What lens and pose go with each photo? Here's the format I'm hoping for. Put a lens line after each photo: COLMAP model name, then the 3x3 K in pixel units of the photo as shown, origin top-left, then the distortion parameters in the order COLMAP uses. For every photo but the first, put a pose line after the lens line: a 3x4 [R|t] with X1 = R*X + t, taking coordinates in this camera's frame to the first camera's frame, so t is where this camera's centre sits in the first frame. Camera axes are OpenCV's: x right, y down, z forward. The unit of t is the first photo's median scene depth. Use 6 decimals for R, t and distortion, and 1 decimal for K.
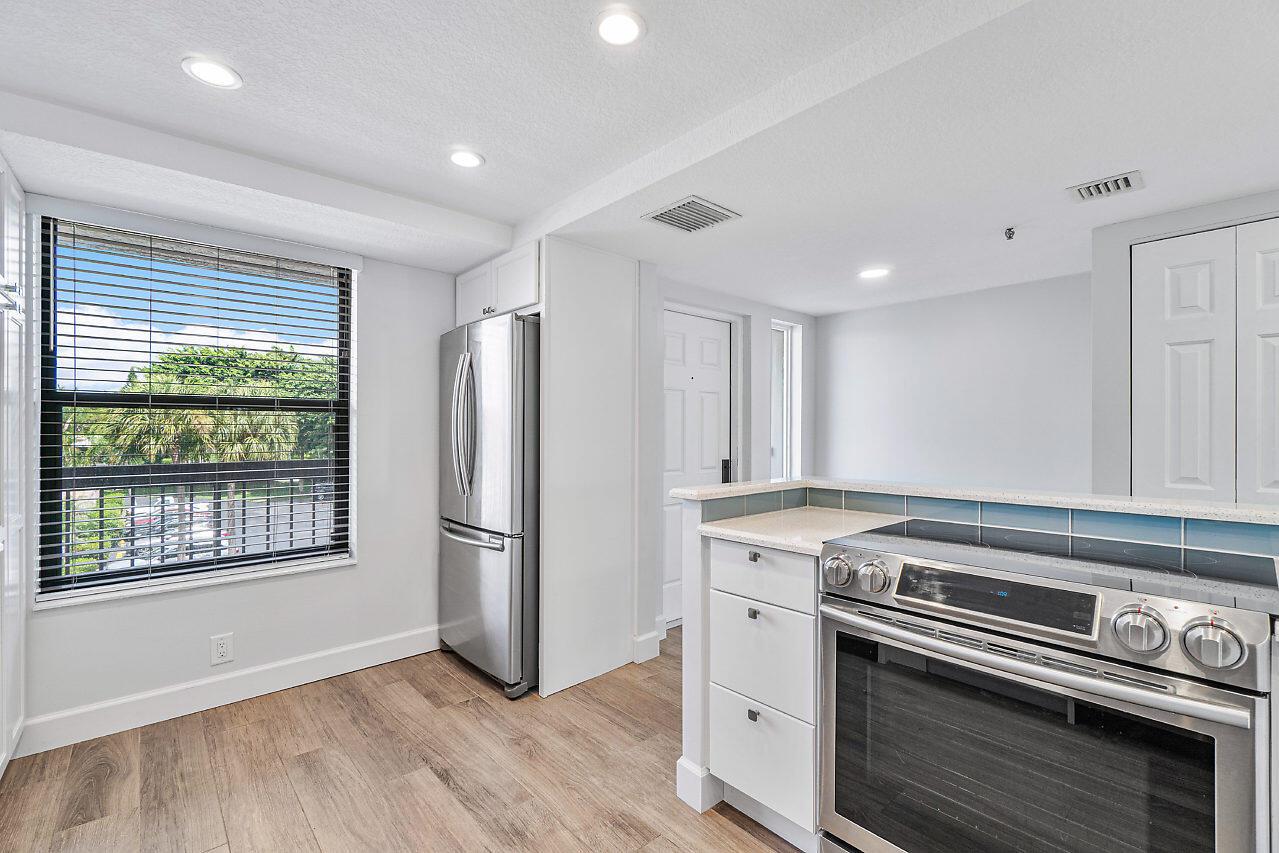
lens RADIAL K [[560.5, 0, 642.9], [0, 560.5, 429.7], [0, 0, 1]] dist [-0.000248, 0.001591]
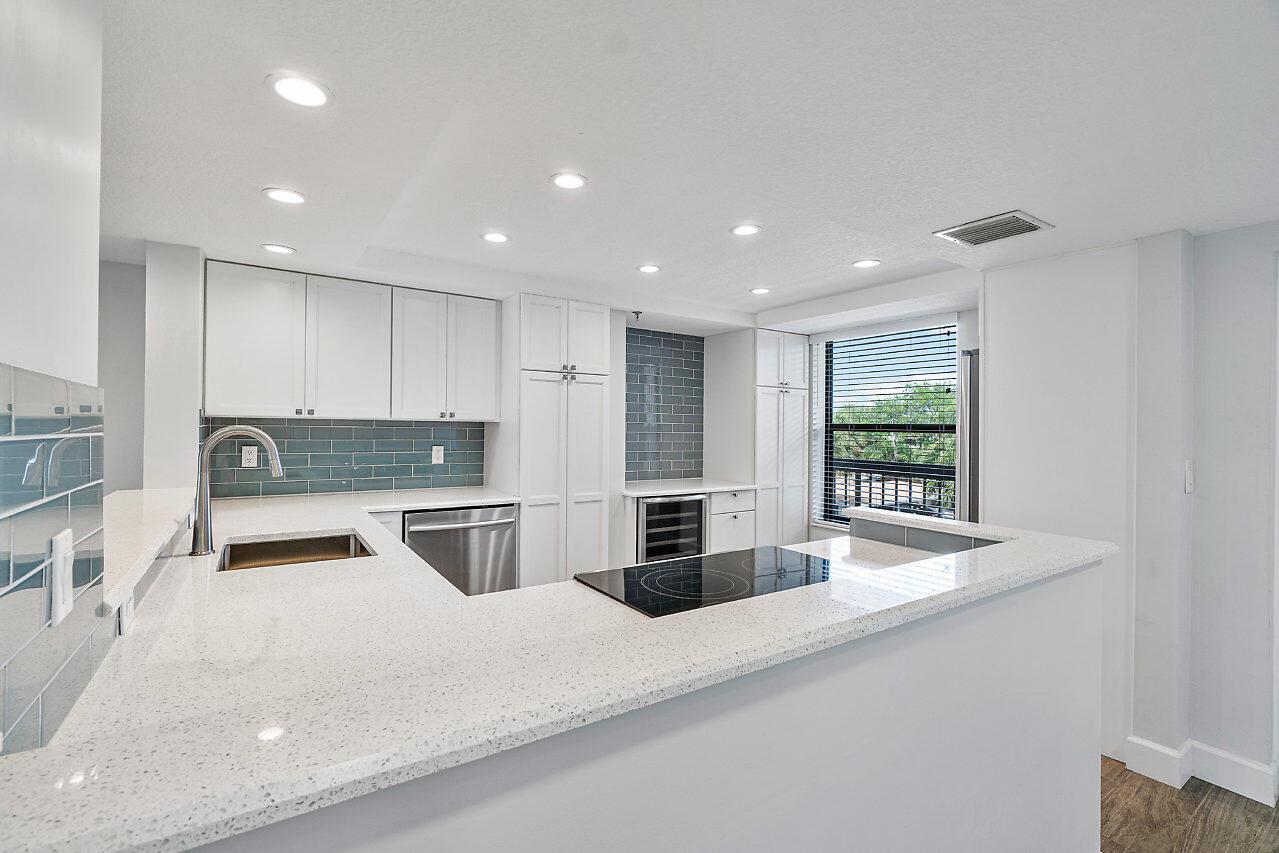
lens RADIAL K [[560.5, 0, 637.0], [0, 560.5, 428.4], [0, 0, 1]] dist [-0.000248, 0.001591]
pose [[-0.140489, 0.008614, -0.990045, 1.009467], [-0.004039, 0.999949, 0.009274, -0.061877], [0.990074, 0.005302, -0.140447, 0.529357]]
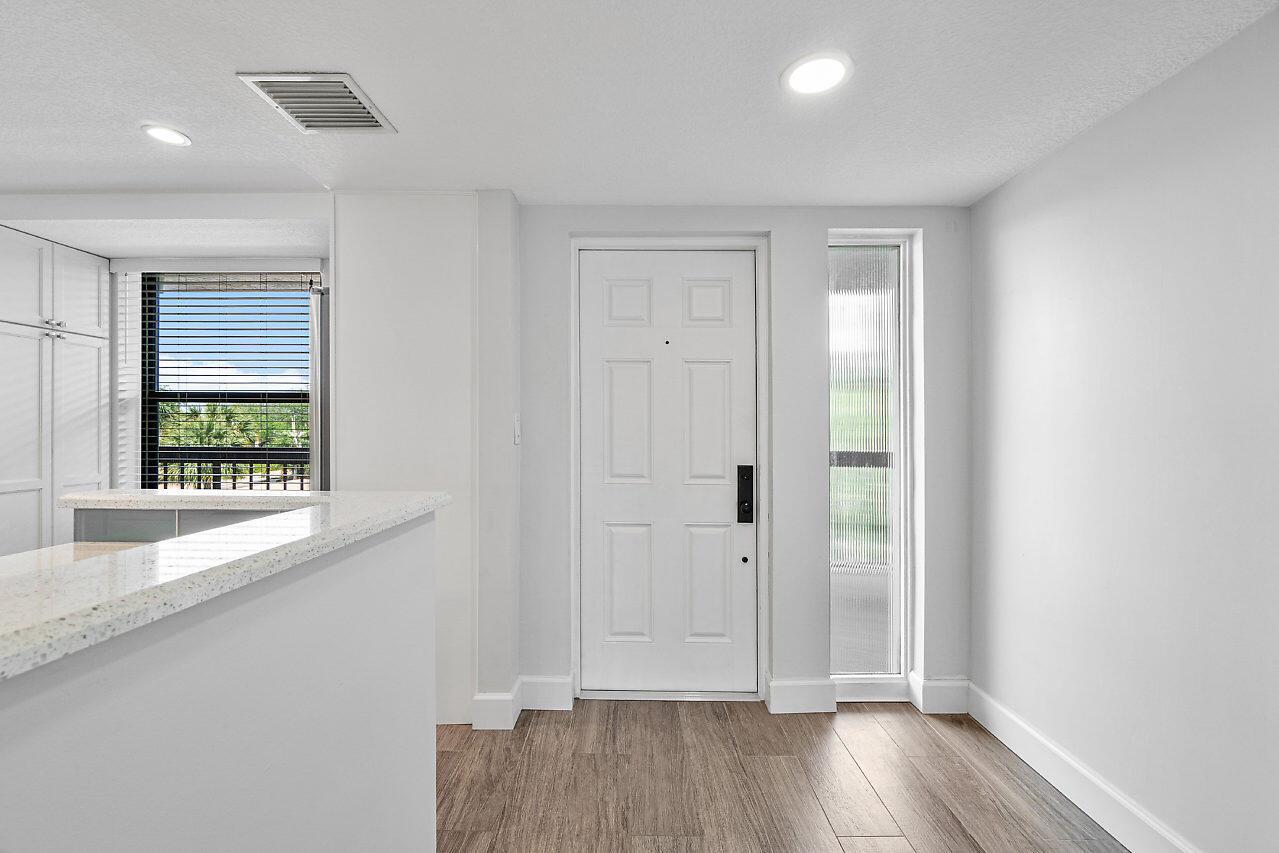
lens RADIAL K [[560.5, 0, 629.6], [0, 560.5, 428.2], [0, 0, 1]] dist [-0.000248, 0.001591]
pose [[0.731957, 0.009994, -0.681278, 0.786337], [-0.003969, 0.999938, 0.010405, 0.006516], [0.681339, -0.004912, 0.731951, 0.709067]]
